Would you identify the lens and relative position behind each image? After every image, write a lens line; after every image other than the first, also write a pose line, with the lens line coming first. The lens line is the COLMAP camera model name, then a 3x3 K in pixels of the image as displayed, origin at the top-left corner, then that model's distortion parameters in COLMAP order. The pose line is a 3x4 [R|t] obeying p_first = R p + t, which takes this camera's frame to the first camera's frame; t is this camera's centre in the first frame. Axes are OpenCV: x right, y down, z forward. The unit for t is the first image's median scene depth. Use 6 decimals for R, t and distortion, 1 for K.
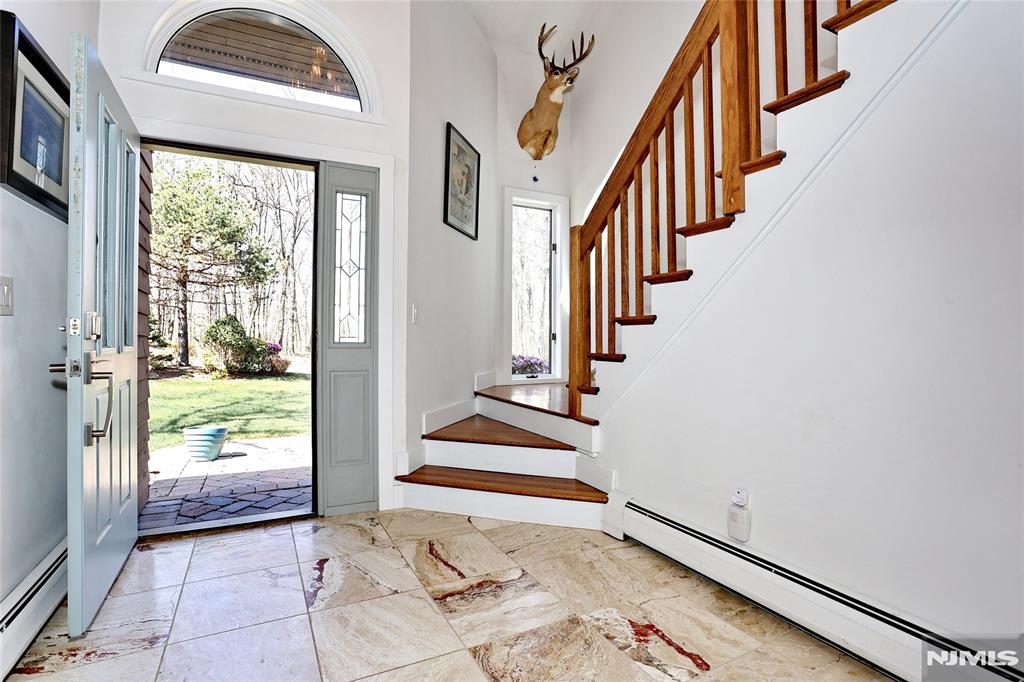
lens RADIAL K [[495.3, 0, 506.5], [0, 495.3, 341.9], [0, 0, 1]] dist [-0.074725, 0.025946]
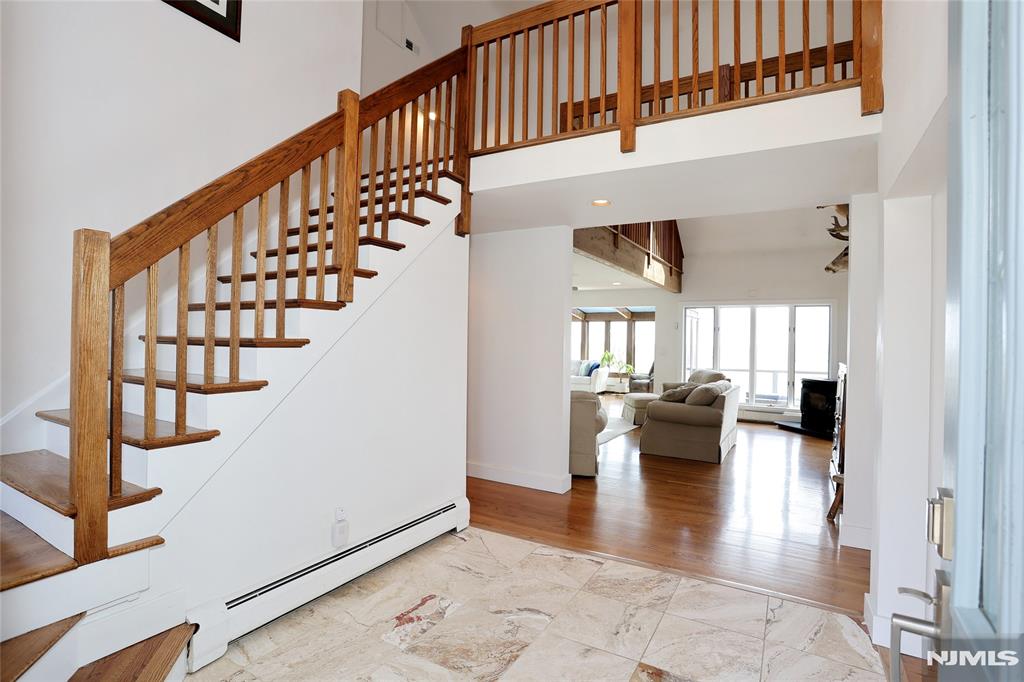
lens RADIAL K [[495.3, 0, 506.5], [0, 495.3, 341.9], [0, 0, 1]] dist [-0.074725, 0.025946]
pose [[-0.534841, -0.014272, 0.844832, -0.695752], [-0.009388, 0.999896, 0.010948, -0.135224], [-0.844901, -0.002075, -0.534919, 1.039331]]
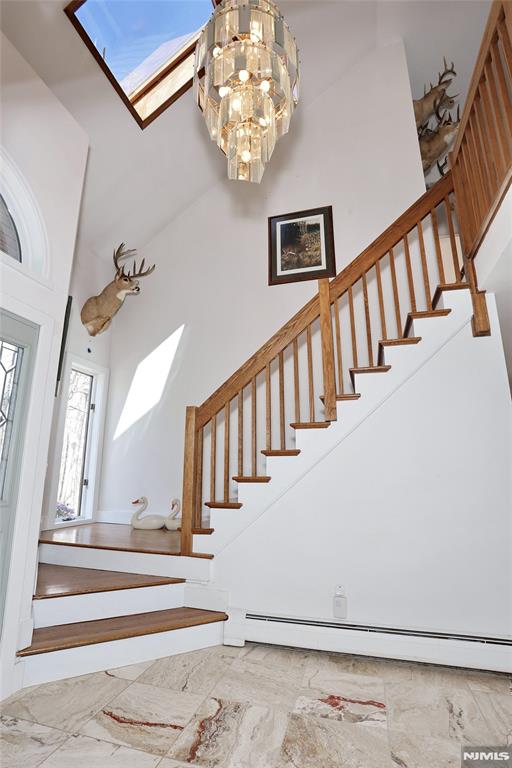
lens RADIAL K [[371.5, 0, 253.6], [0, 371.5, 387.3], [0, 0, 1]] dist [-0.074725, 0.025946]
pose [[0.690984, 0.162664, 0.704331, -0.554975], [0.006191, 0.972986, -0.230782, -0.055827], [-0.722844, 0.163827, 0.671310, 0.206590]]
